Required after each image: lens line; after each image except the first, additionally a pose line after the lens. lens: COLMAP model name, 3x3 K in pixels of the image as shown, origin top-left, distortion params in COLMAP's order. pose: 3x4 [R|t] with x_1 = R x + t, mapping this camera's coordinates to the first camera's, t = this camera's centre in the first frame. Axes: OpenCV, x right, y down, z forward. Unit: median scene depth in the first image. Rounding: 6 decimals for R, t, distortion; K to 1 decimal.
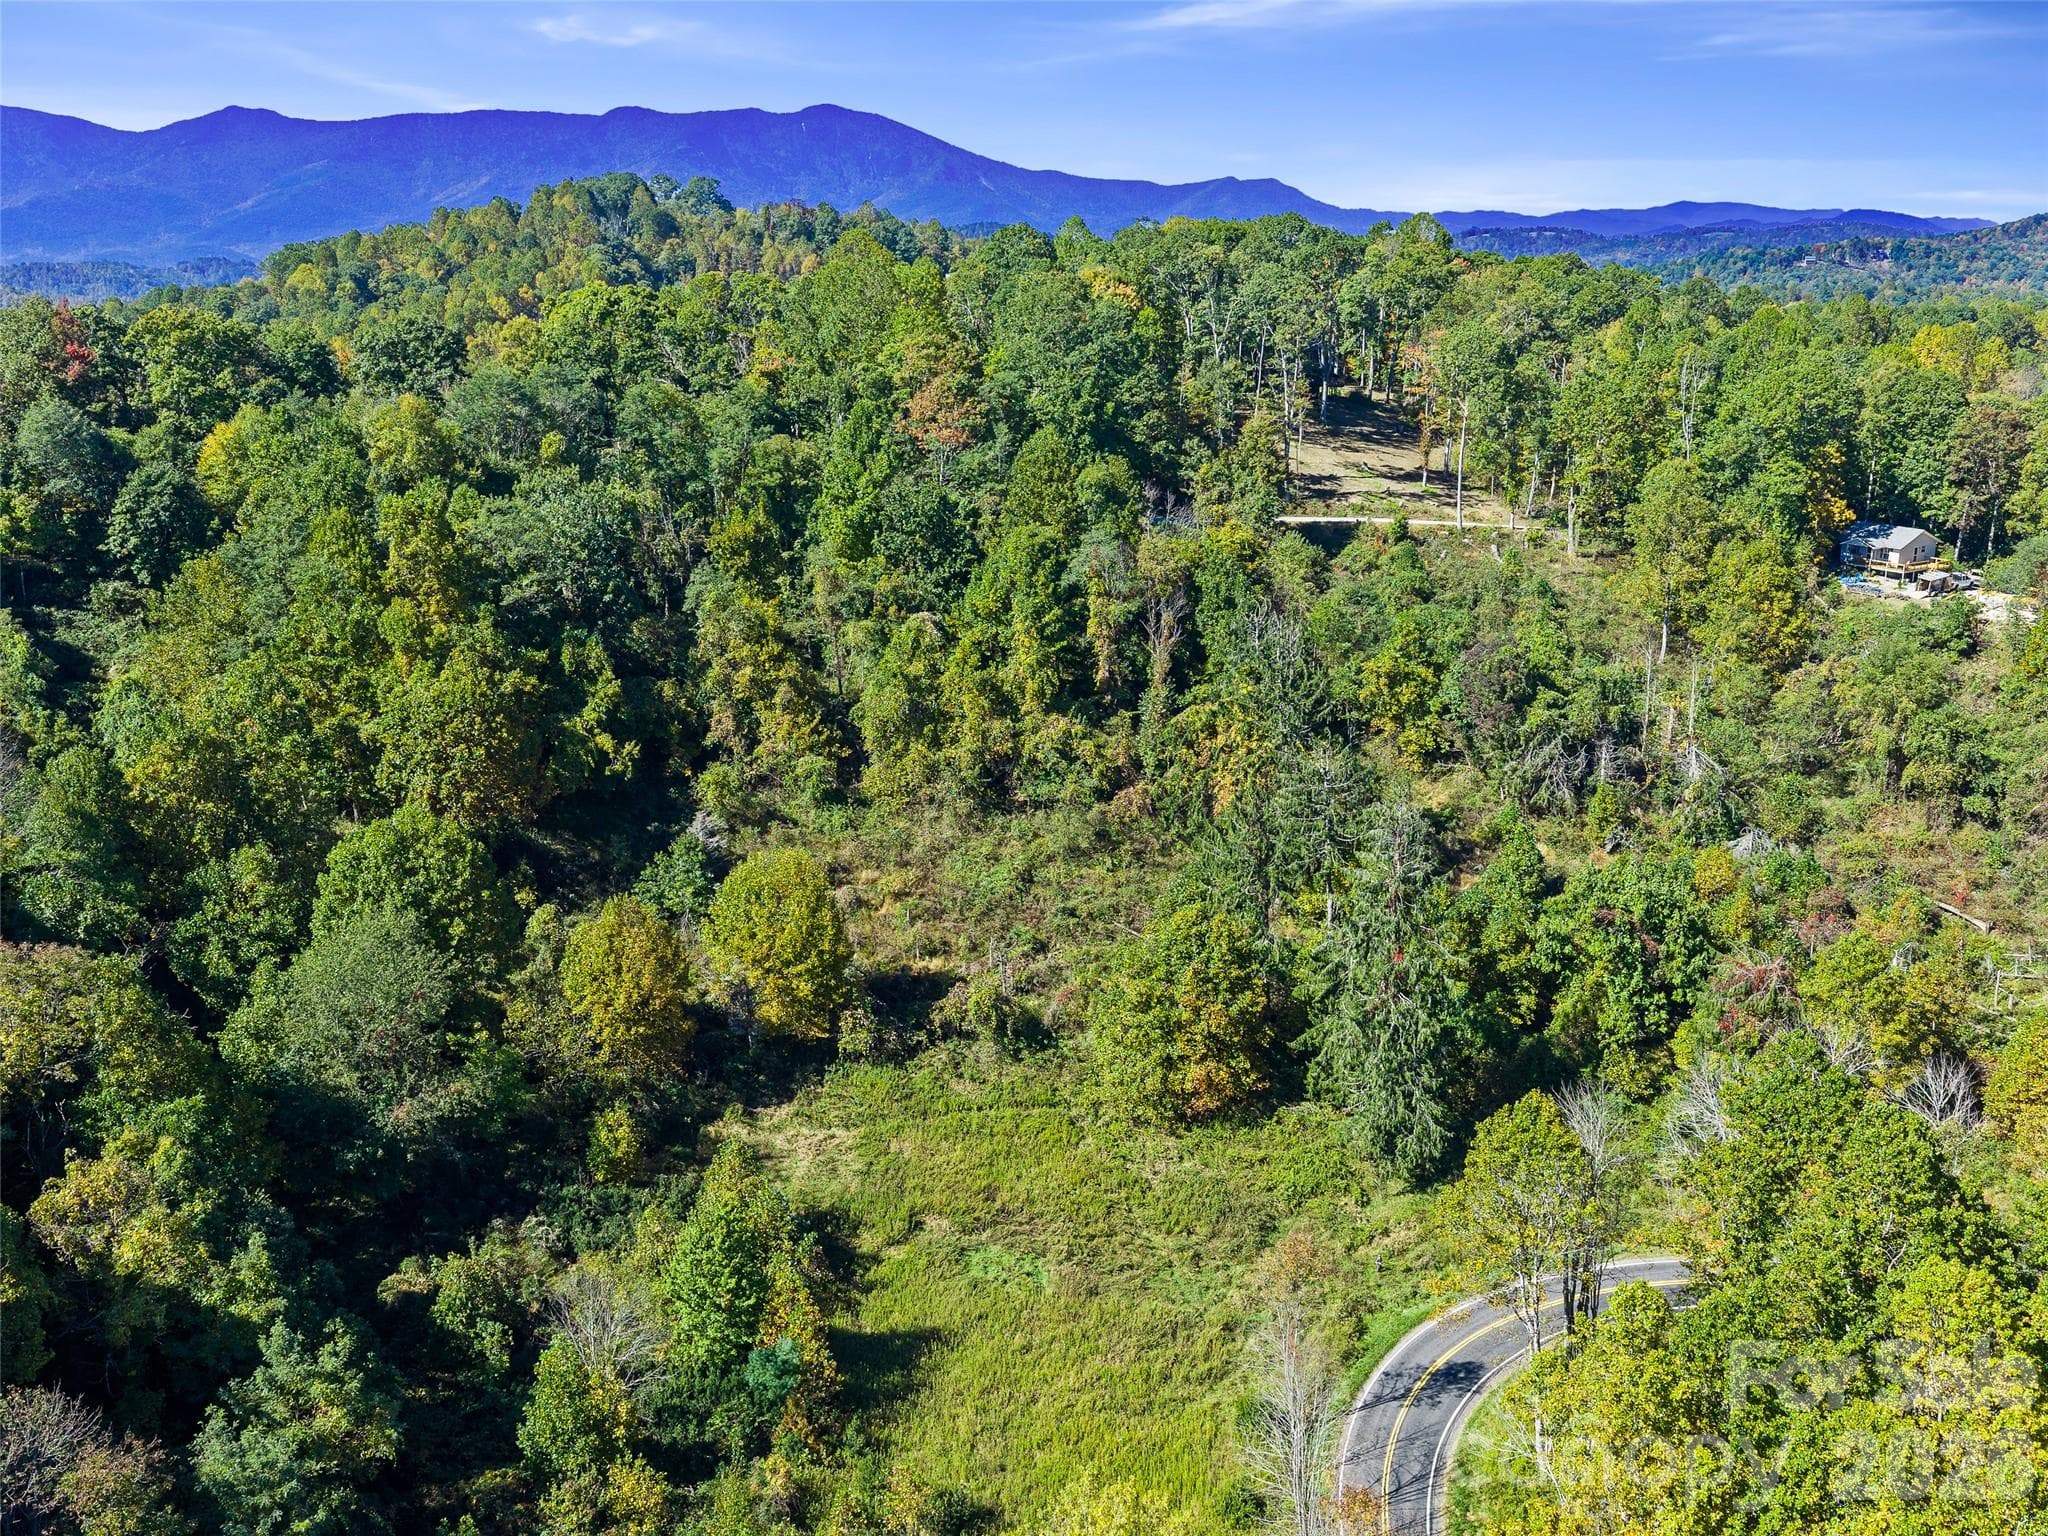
lens RADIAL K [[1844.7, 0, 880.2], [0, 1844.7, 782.1], [0, 0, 1]] dist [0.012178, -0.014433]
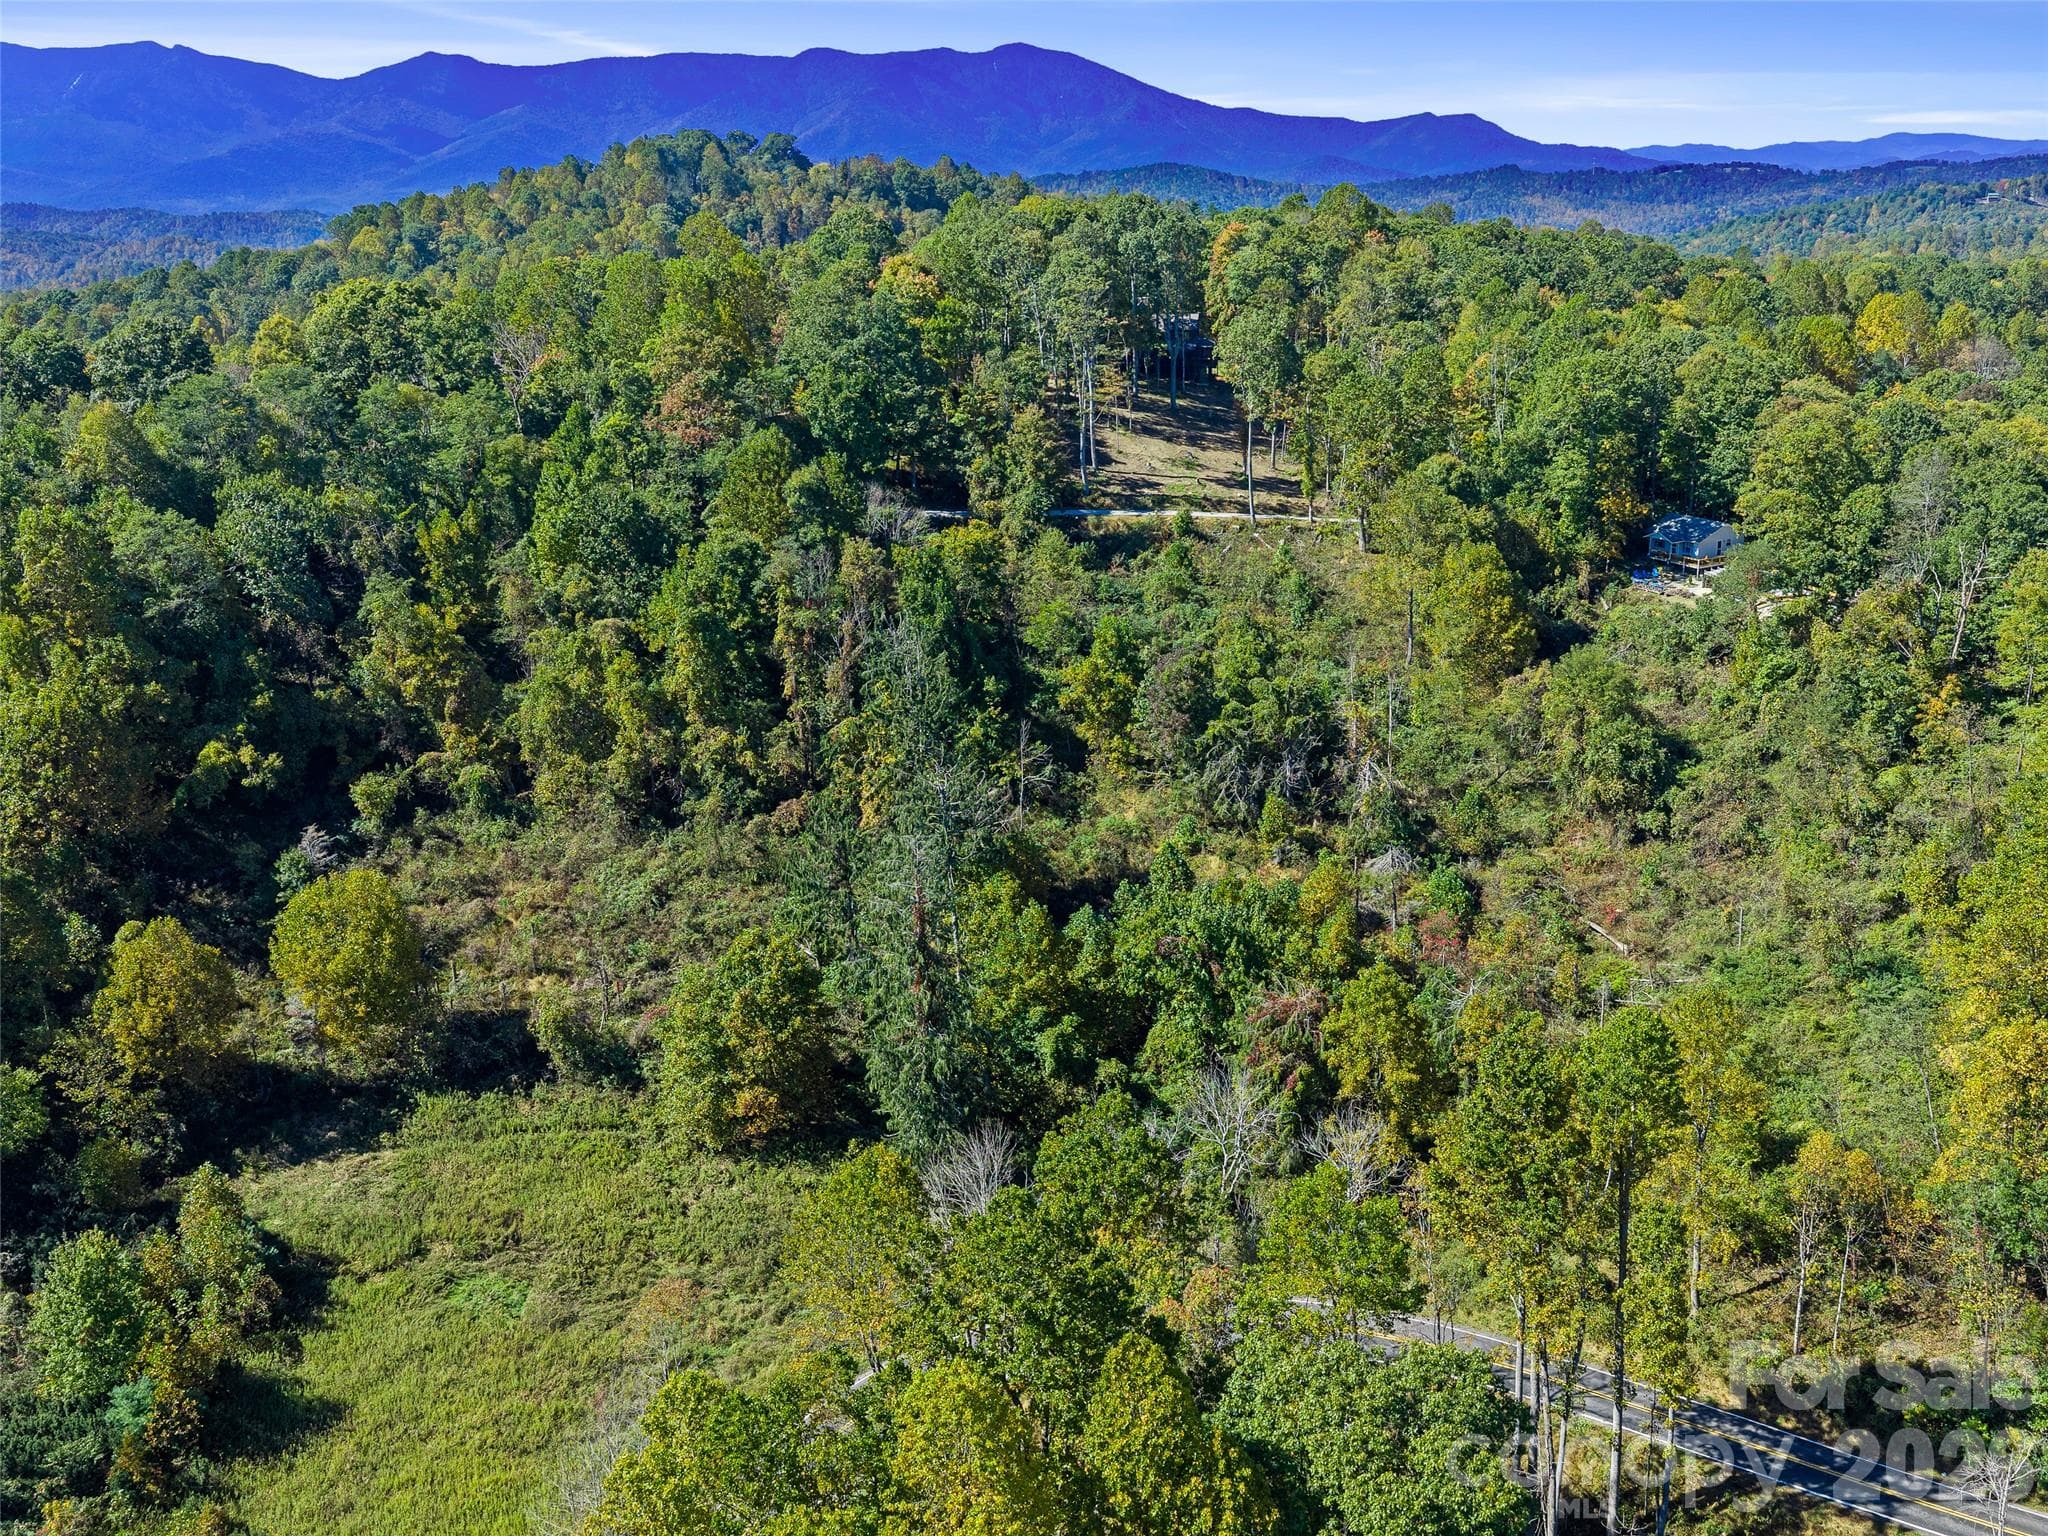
lens RADIAL K [[1846.8, 0, 1024.0], [0, 1846.8, 768.0], [0, 0, 1]] dist [0.011558, -0.019336]
pose [[0.999014, 0.004654, -0.044152, 0.285065], [-0.003583, 0.999698, 0.024302, -0.035808], [0.044251, -0.024120, 0.998729, 0.010124]]
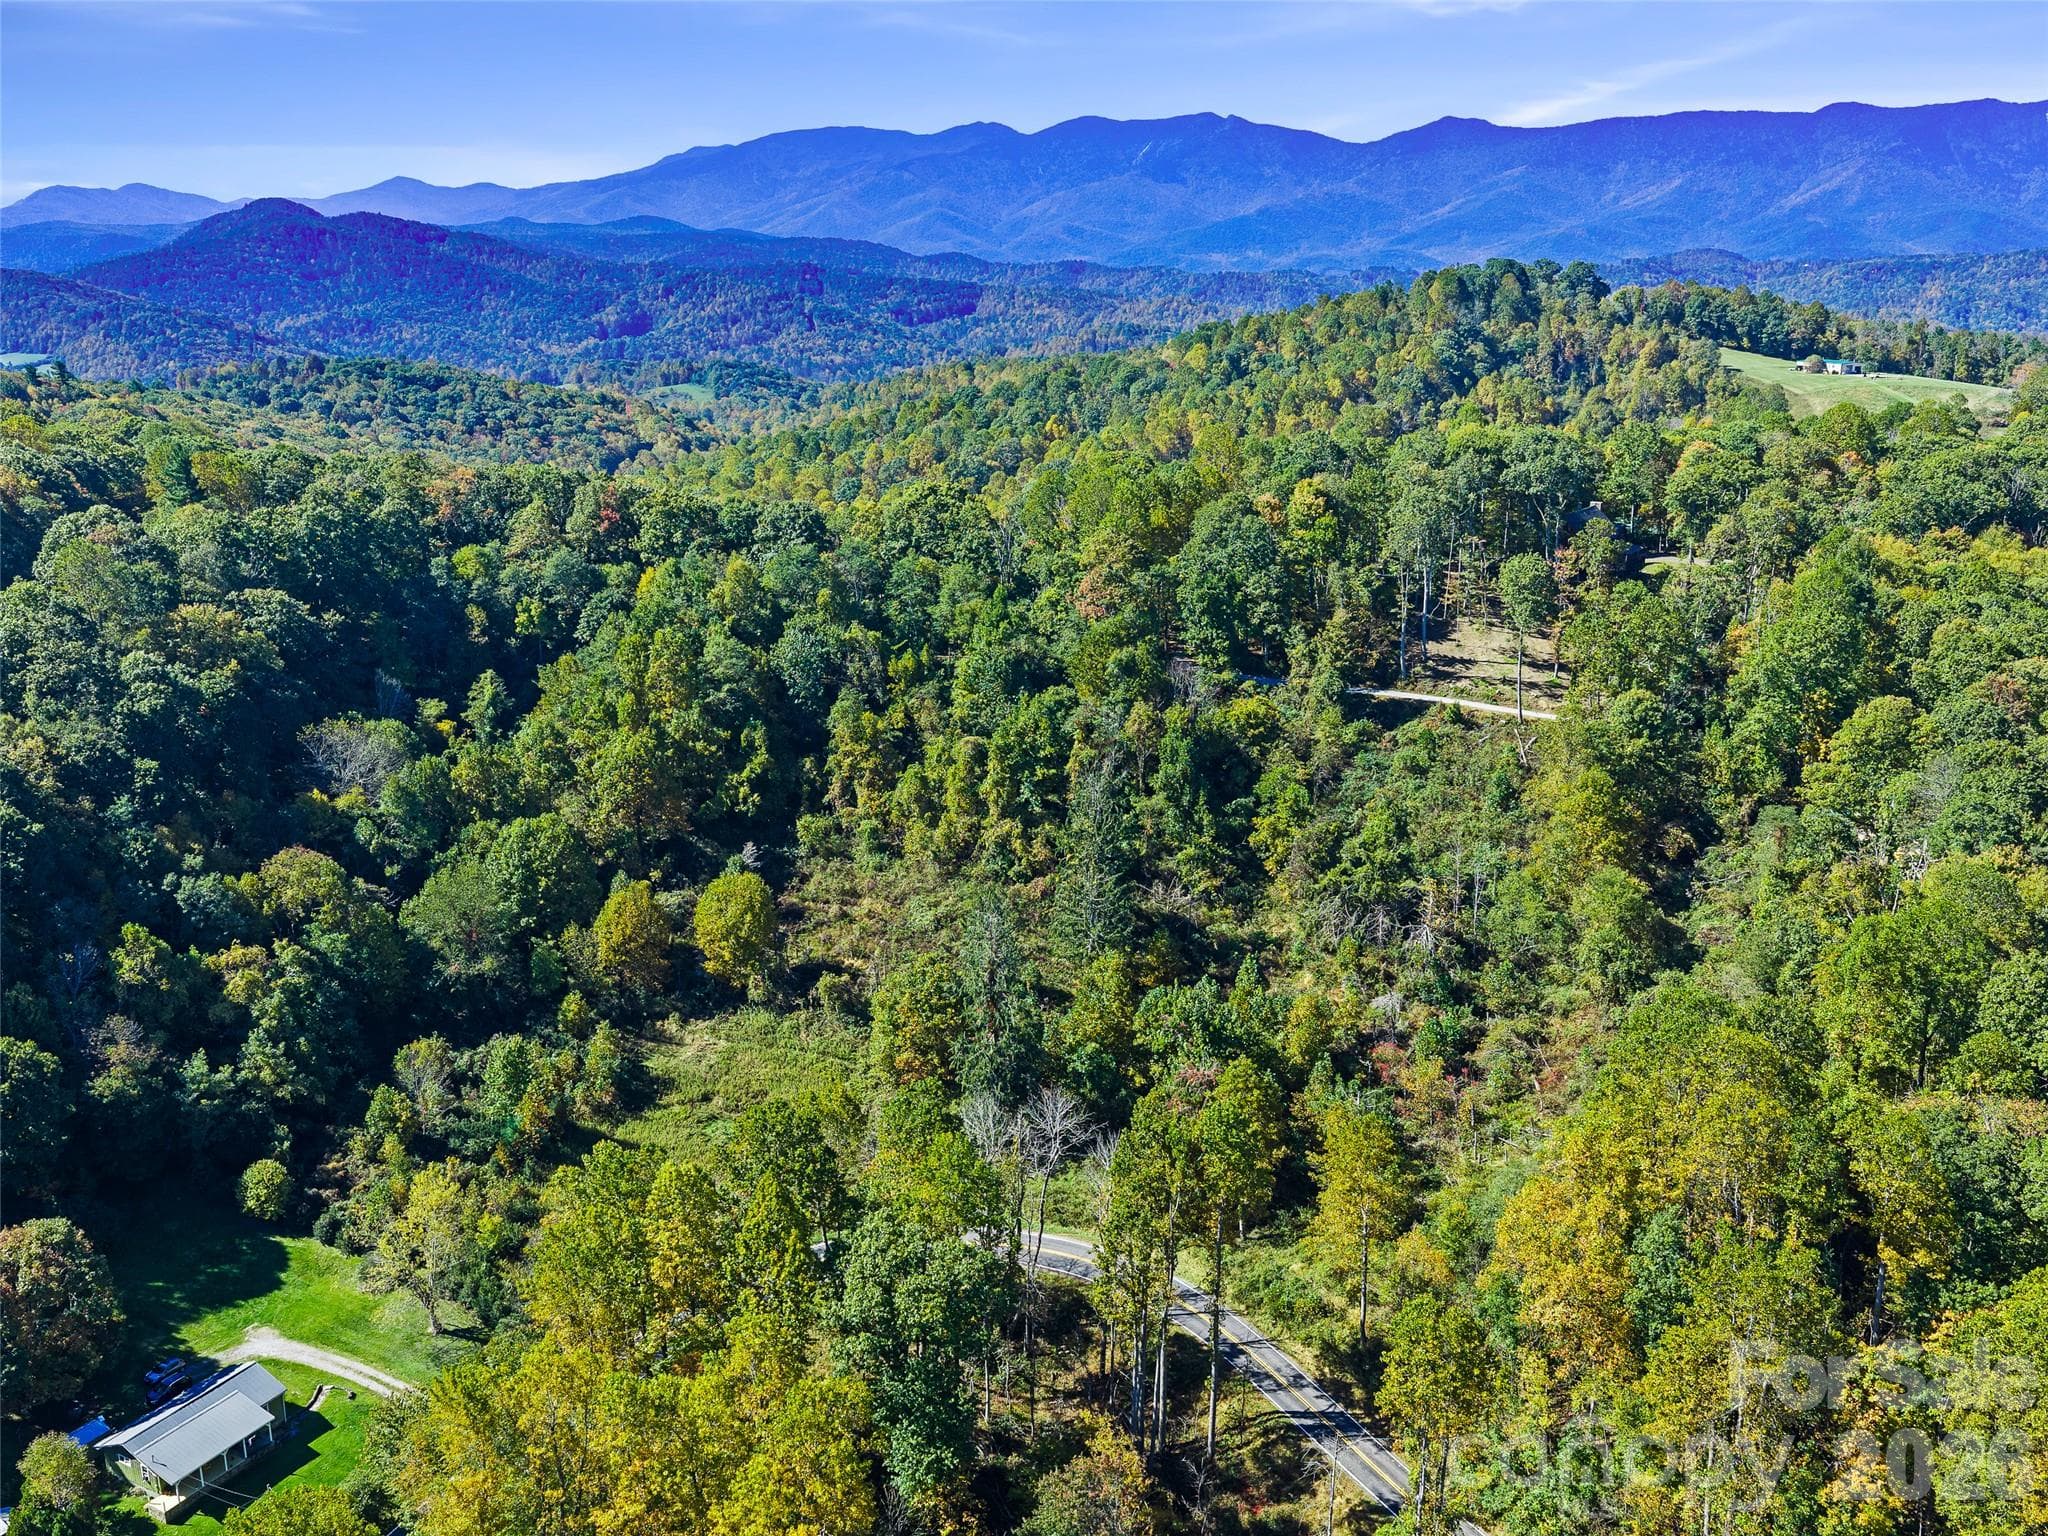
lens RADIAL K [[1846.8, 0, 1024.0], [0, 1846.8, 768.0], [0, 0, 1]] dist [0.011558, -0.019336]
pose [[0.840385, 0.146735, -0.521749, 0.819467], [-0.144800, 0.988448, 0.044757, -0.136262], [0.522290, 0.037937, 0.851924, -0.241891]]
